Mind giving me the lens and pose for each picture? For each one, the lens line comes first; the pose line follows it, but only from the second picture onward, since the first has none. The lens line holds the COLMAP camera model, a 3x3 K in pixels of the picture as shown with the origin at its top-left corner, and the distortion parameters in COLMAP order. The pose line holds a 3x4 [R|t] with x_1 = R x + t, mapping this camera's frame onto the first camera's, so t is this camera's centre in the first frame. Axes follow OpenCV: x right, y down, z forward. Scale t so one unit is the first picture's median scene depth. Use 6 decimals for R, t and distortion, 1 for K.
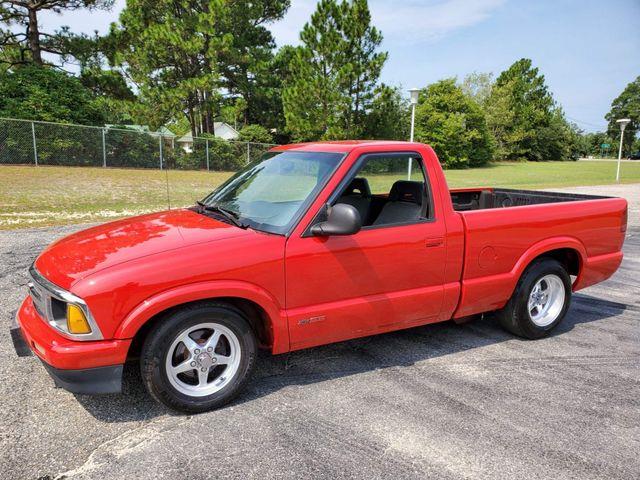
lens RADIAL K [[512.3, 0, 306.1], [0, 512.3, 253.3], [0, 0, 1]] dist [-0.006688, 0.035606]
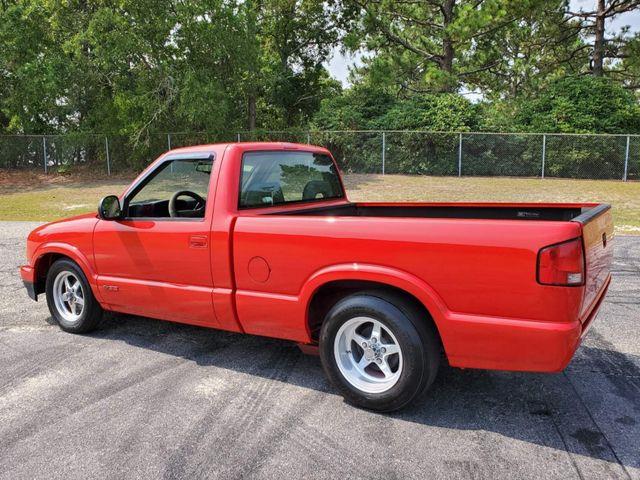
lens RADIAL K [[567.9, 0, 314.3], [0, 567.9, 220.0], [0, 0, 1]] dist [0.029536, -0.005078]
pose [[0.480404, 0.061993, -0.874854, 0.209834], [-0.150436, 0.988540, -0.012559, -0.013069], [0.864049, 0.137643, 0.484224, 0.102870]]
